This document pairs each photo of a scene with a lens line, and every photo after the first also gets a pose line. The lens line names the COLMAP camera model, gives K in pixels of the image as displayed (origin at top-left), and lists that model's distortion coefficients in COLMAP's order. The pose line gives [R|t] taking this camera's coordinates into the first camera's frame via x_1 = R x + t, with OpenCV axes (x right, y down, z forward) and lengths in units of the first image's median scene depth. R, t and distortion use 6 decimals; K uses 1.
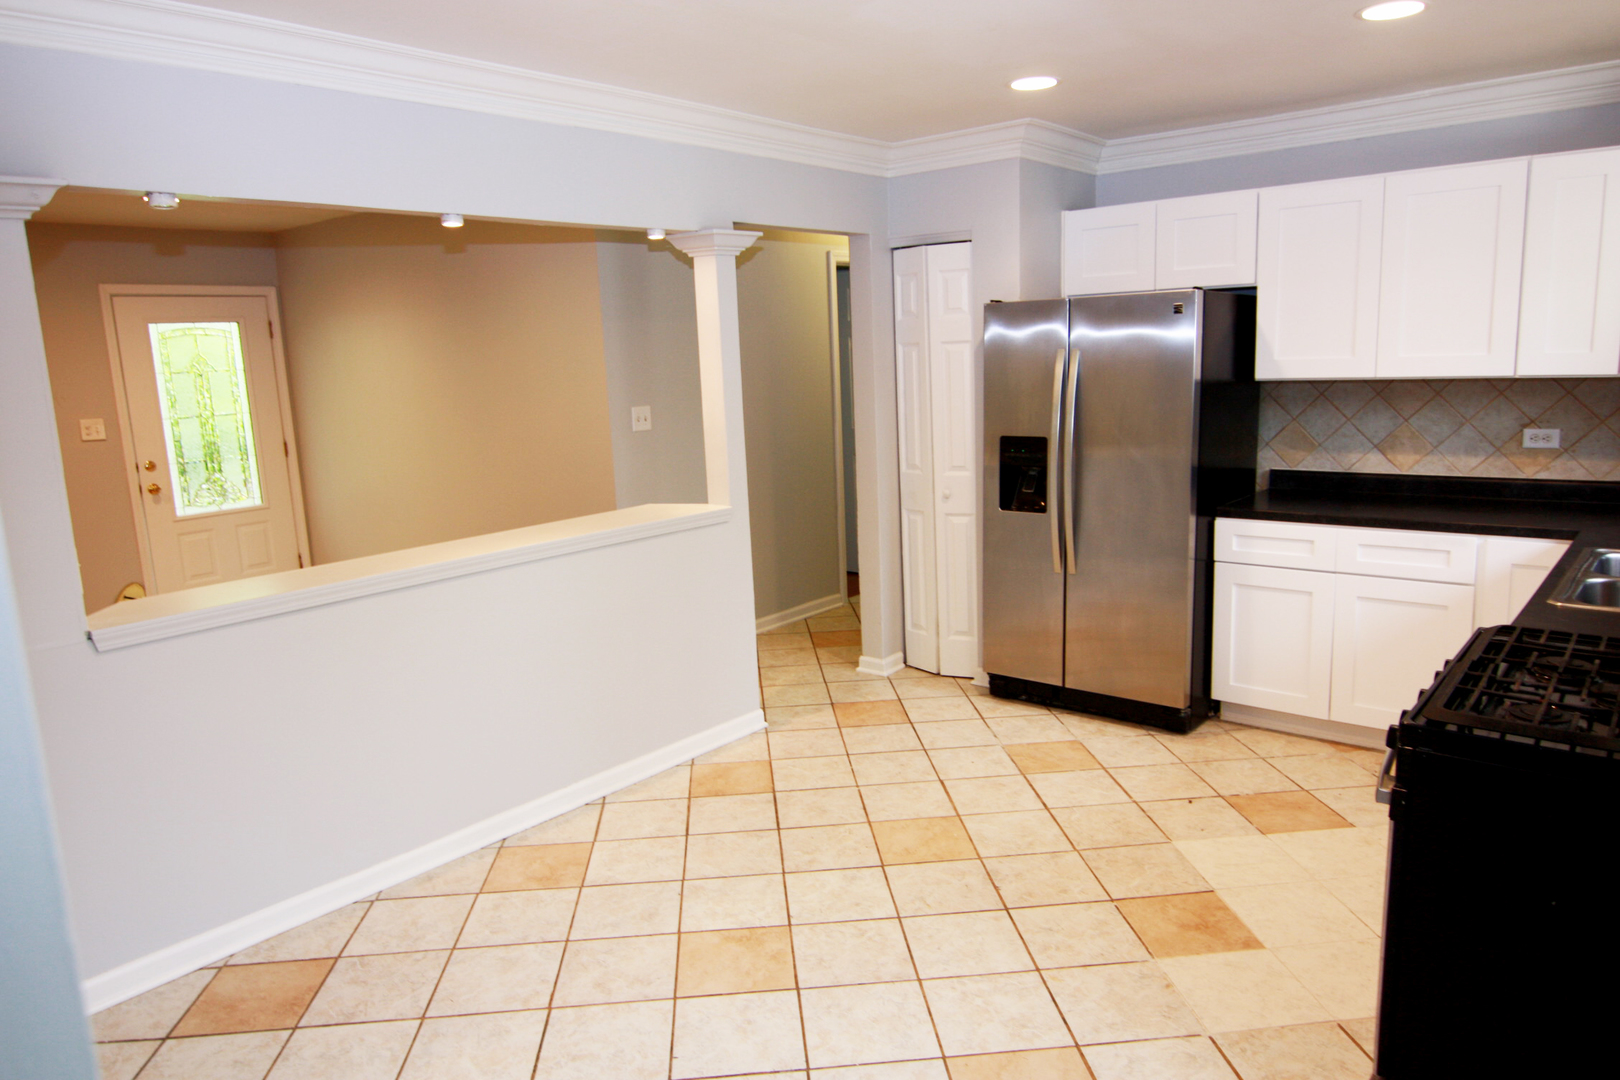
lens RADIAL K [[1049.6, 0, 801.3], [0, 1049.6, 541.9], [0, 0, 1]] dist [-0.000659, -0.018547]
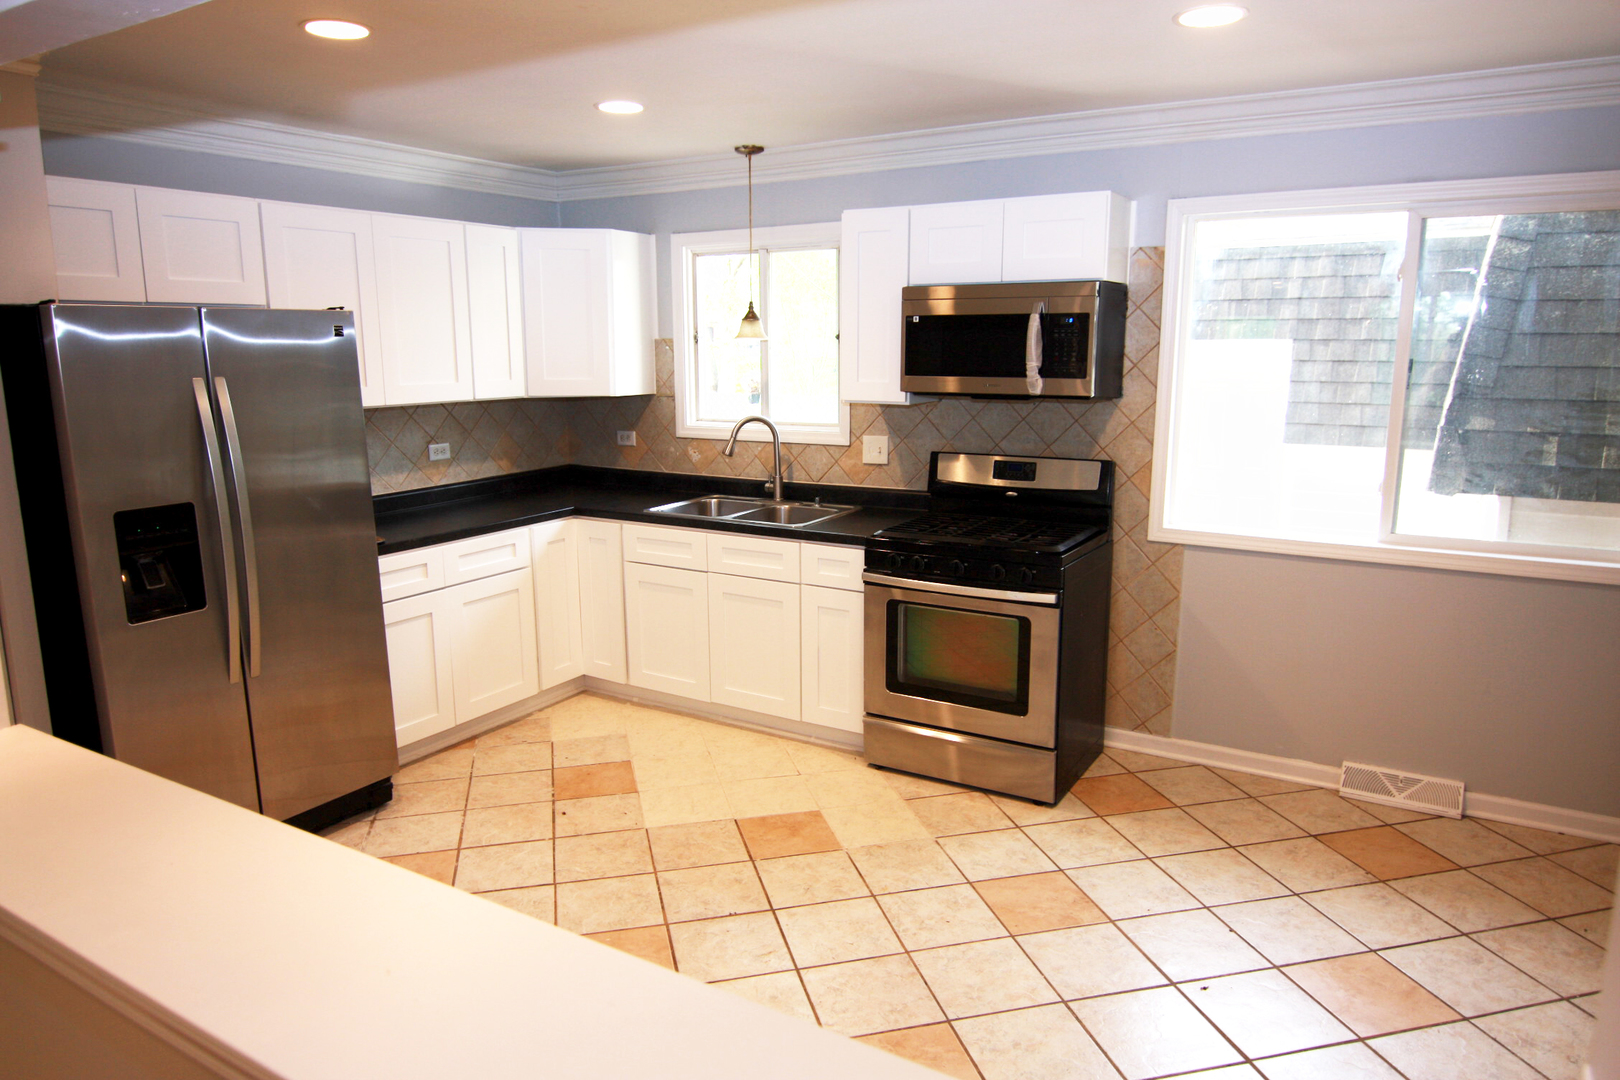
lens RADIAL K [[1049.6, 0, 805.2], [0, 1049.6, 541.0], [0, 0, 1]] dist [-0.000659, -0.018547]
pose [[-0.160324, -0.142384, 0.976741, -0.567366], [0.188638, 0.966883, 0.171910, -0.127511], [-0.968871, 0.211812, -0.128155, 0.760984]]
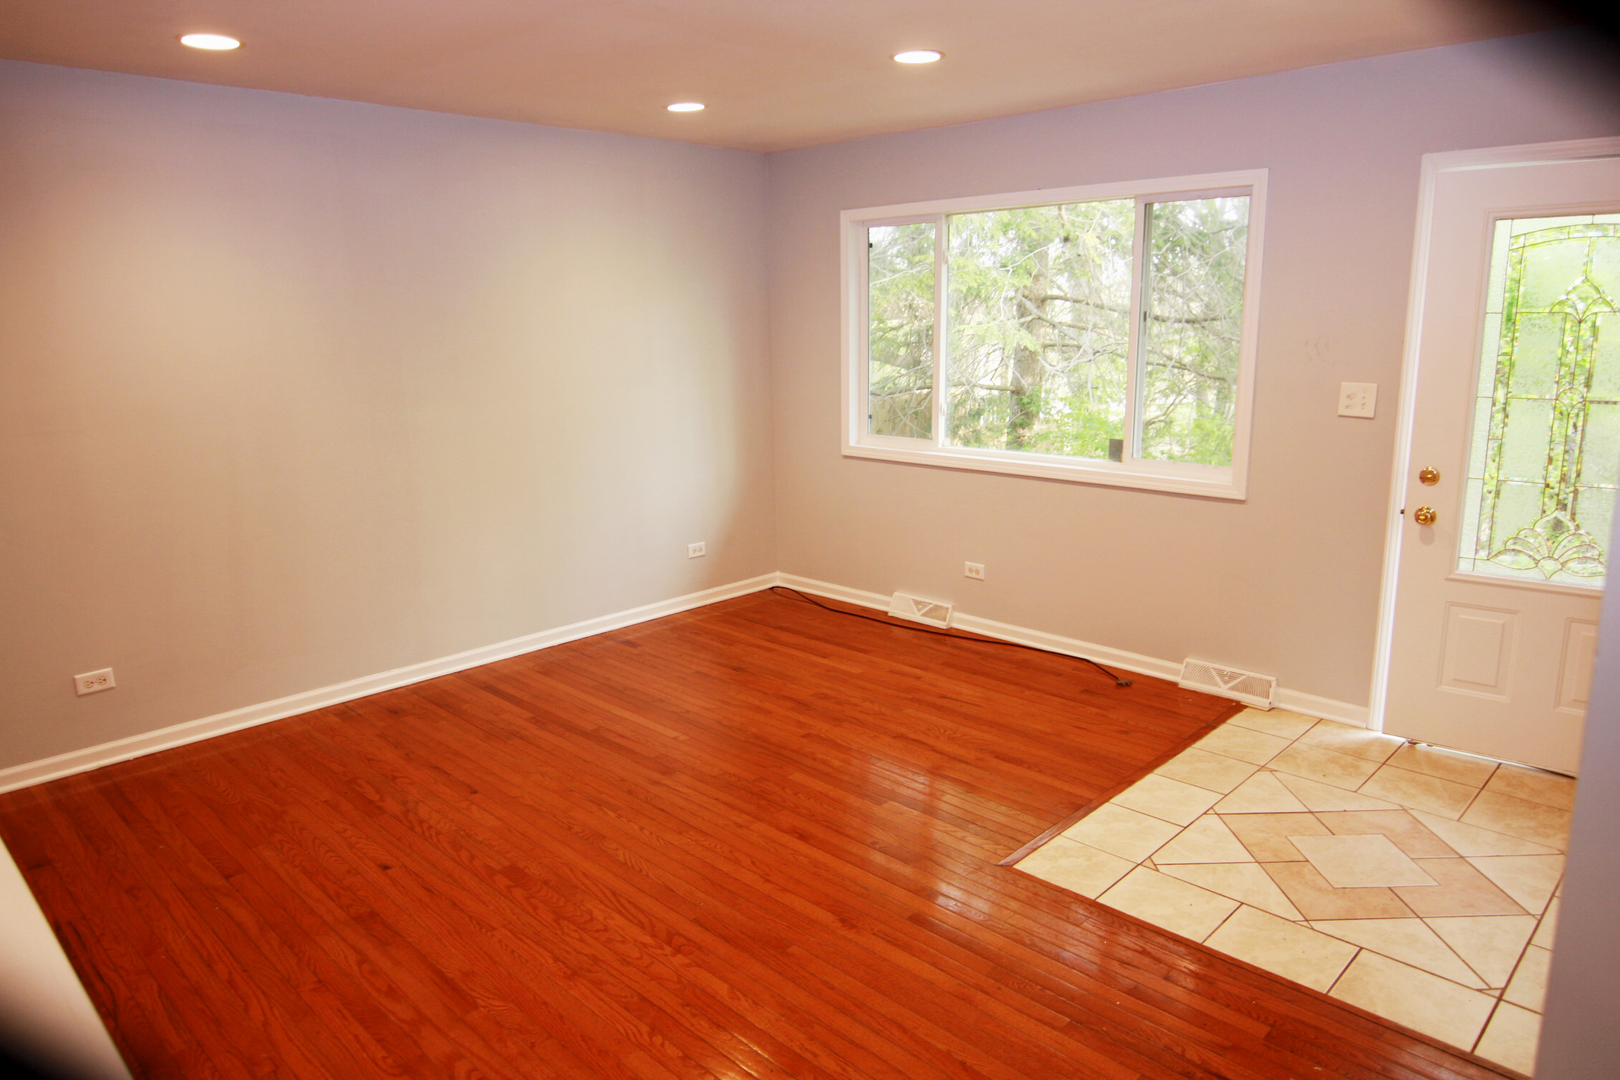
lens RADIAL K [[1049.6, 0, 807.1], [0, 1049.6, 532.5], [0, 0, 1]] dist [-0.000659, -0.018547]
pose [[-0.065917, 0.242724, -0.967853, -0.076041], [-0.165916, 0.953794, 0.250498, -0.215174], [0.983934, 0.177094, -0.022599, 1.143949]]
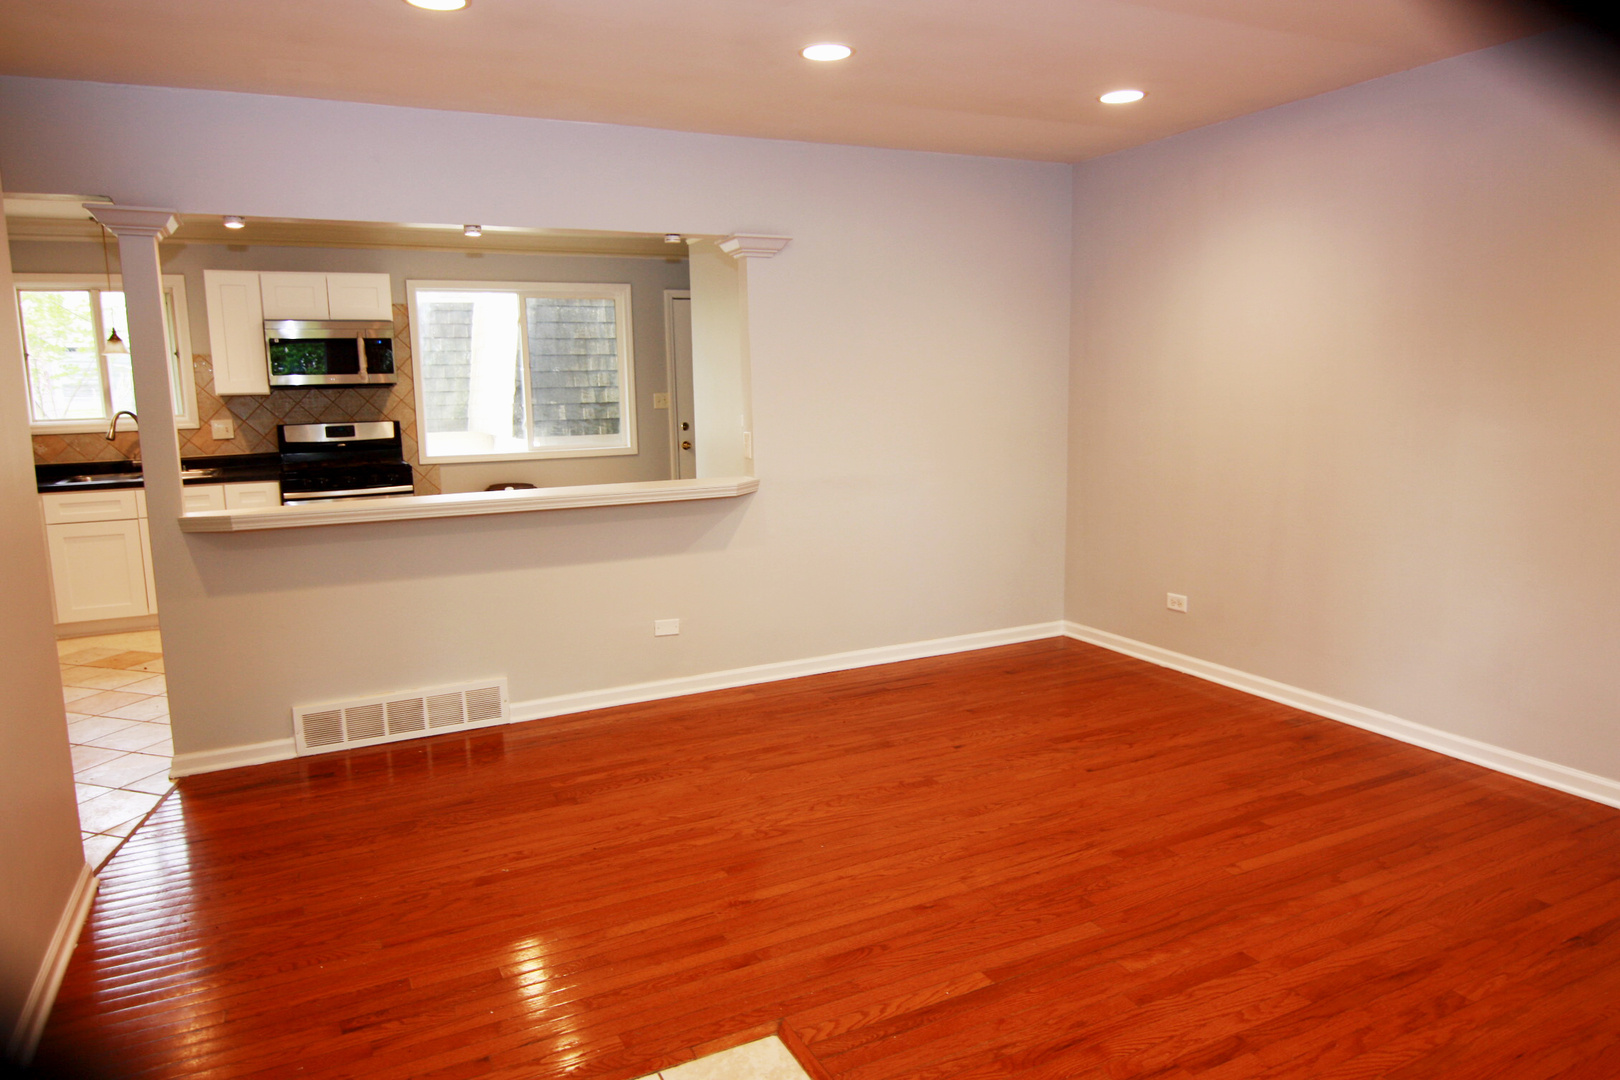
lens RADIAL K [[1049.6, 0, 814.6], [0, 1049.6, 538.4], [0, 0, 1]] dist [-0.000659, -0.018547]
pose [[-0.919835, -0.002884, 0.392295, -0.992744], [0.125411, 0.945340, 0.301006, -0.236487], [-0.371721, 0.326074, -0.869195, 1.704126]]
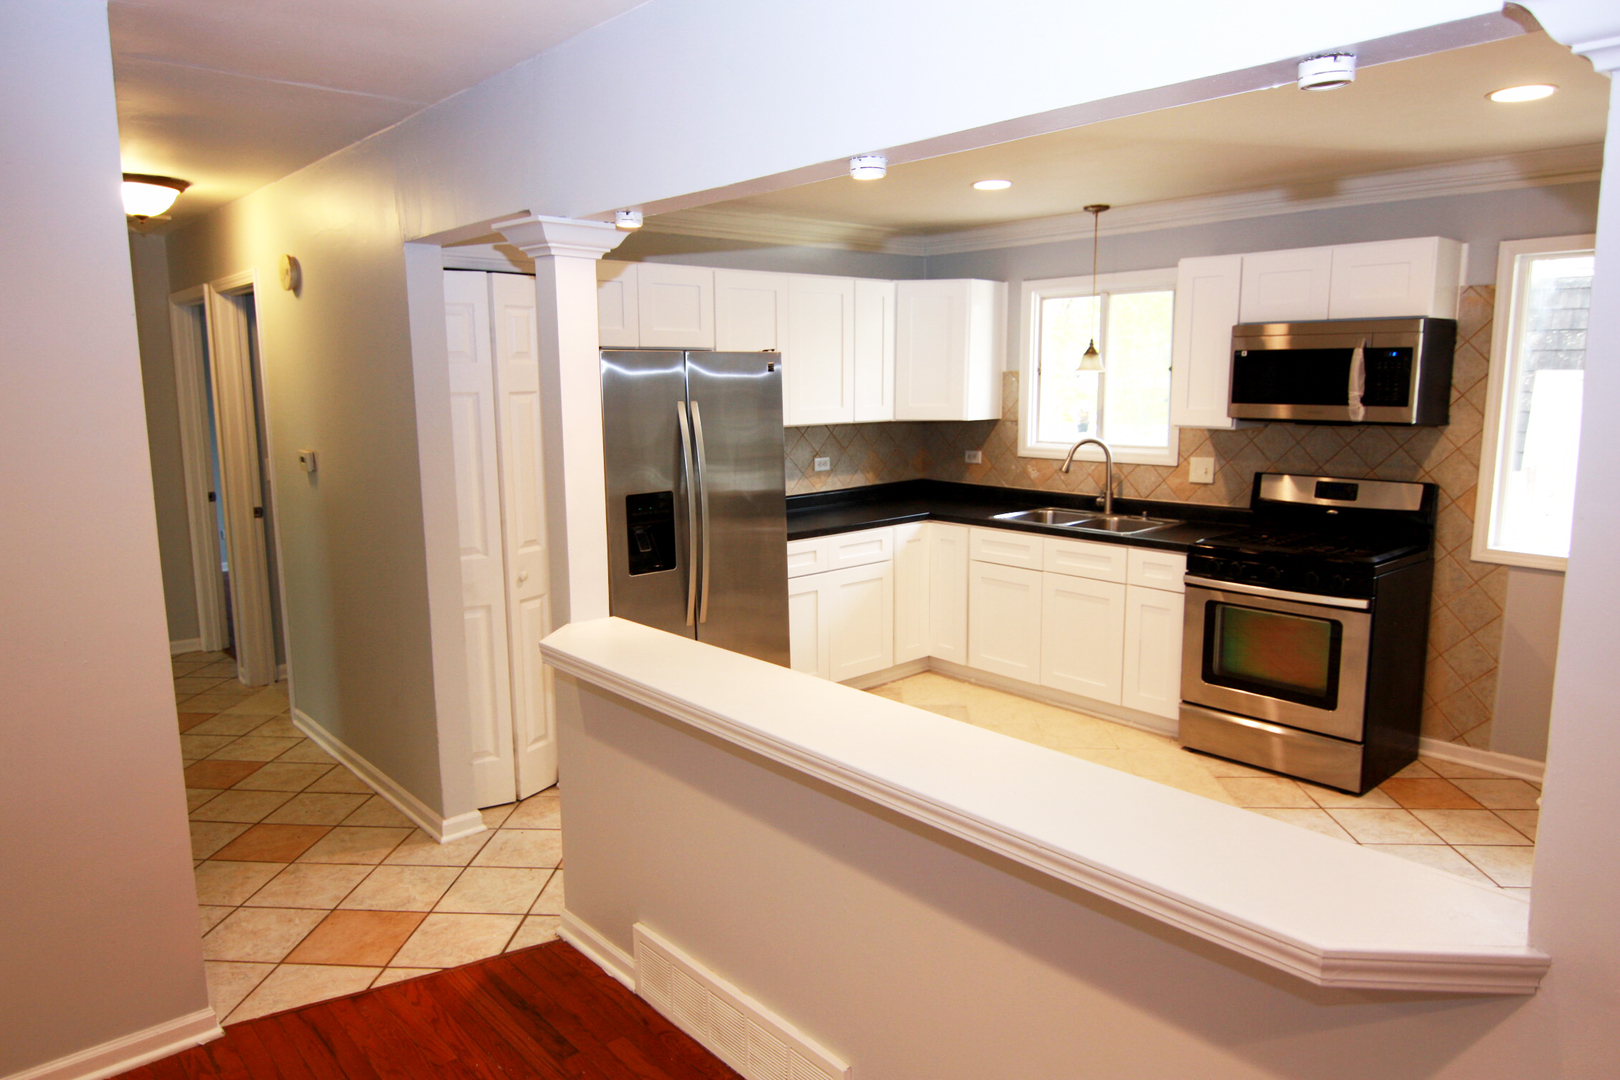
lens RADIAL K [[1049.6, 0, 802.3], [0, 1049.6, 545.2], [0, 0, 1]] dist [-0.000659, -0.018547]
pose [[0.140429, -0.119878, 0.982807, -0.777849], [0.181600, 0.978922, 0.093456, -0.130202], [-0.973294, 0.165354, 0.159239, 0.803126]]
